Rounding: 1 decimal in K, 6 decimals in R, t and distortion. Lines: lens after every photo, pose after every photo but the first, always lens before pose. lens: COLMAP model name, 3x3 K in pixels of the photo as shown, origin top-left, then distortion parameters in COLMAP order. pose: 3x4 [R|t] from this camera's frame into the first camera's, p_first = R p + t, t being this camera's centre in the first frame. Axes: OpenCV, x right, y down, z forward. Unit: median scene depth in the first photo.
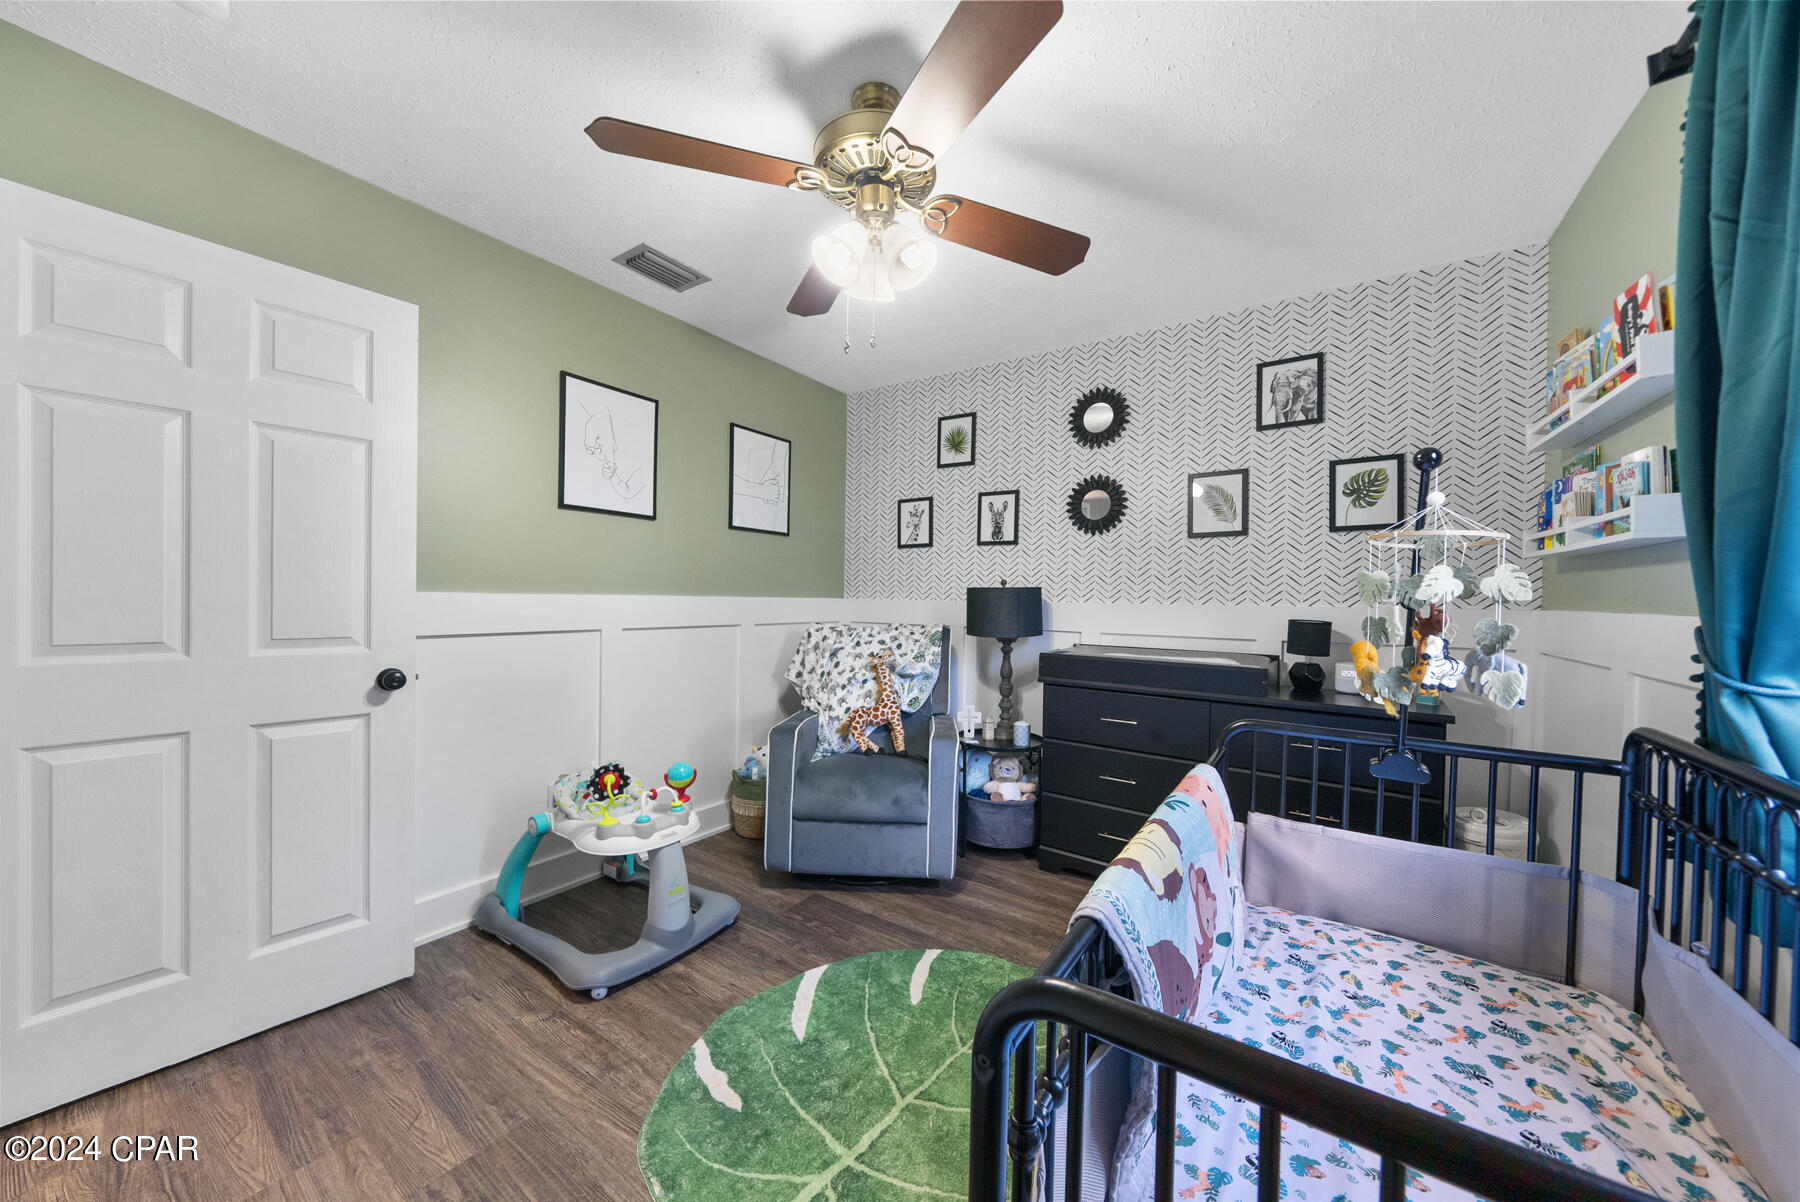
lens RADIAL K [[630.6, 0, 890.5], [0, 630.6, 606.2], [0, 0, 1]] dist [-0.005969, 0.000309]
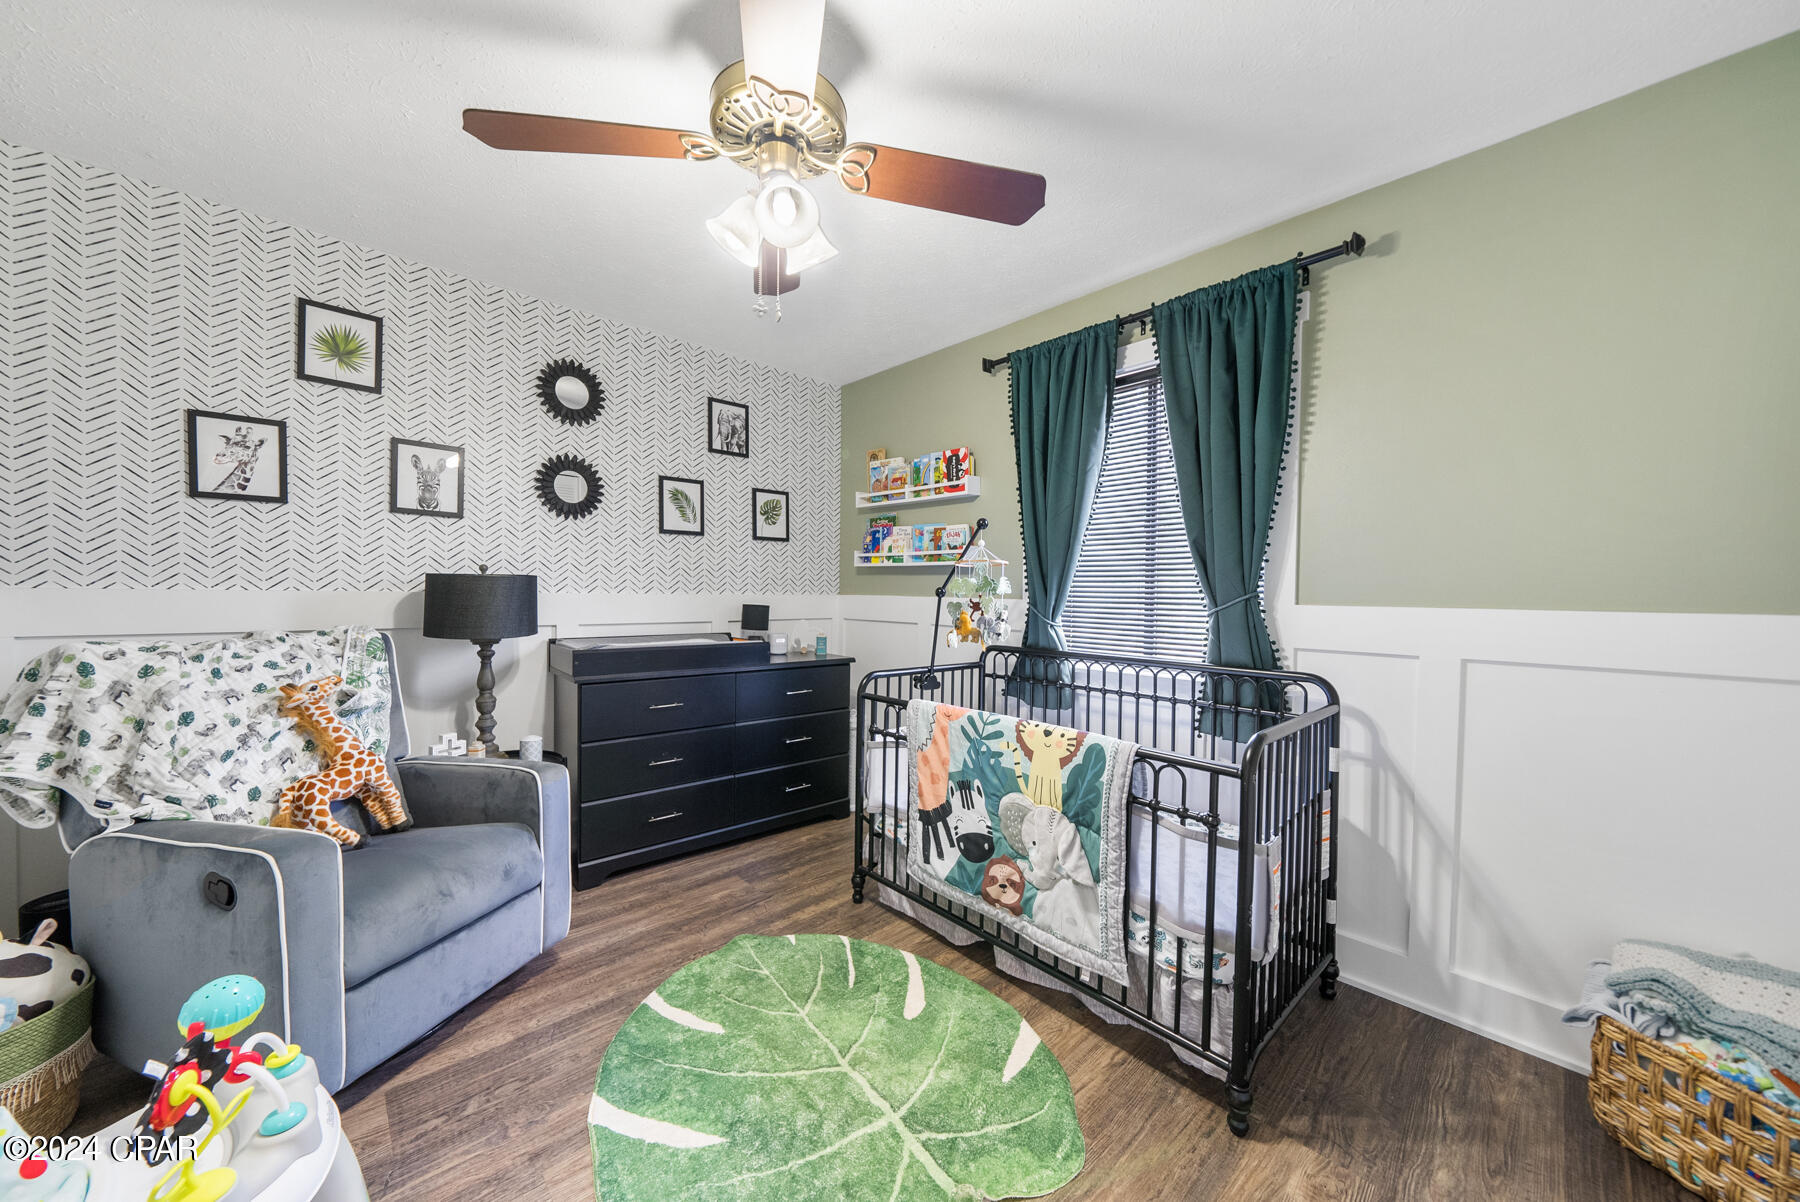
lens RADIAL K [[630.6, 0, 890.5], [0, 630.6, 606.3], [0, 0, 1]] dist [-0.005969, 0.000309]
pose [[0.207913, -0.034809, 0.977528, -0.489747], [0.000625, 0.999371, 0.035454, -0.018001], [-0.978147, -0.006760, 0.207804, 0.350072]]
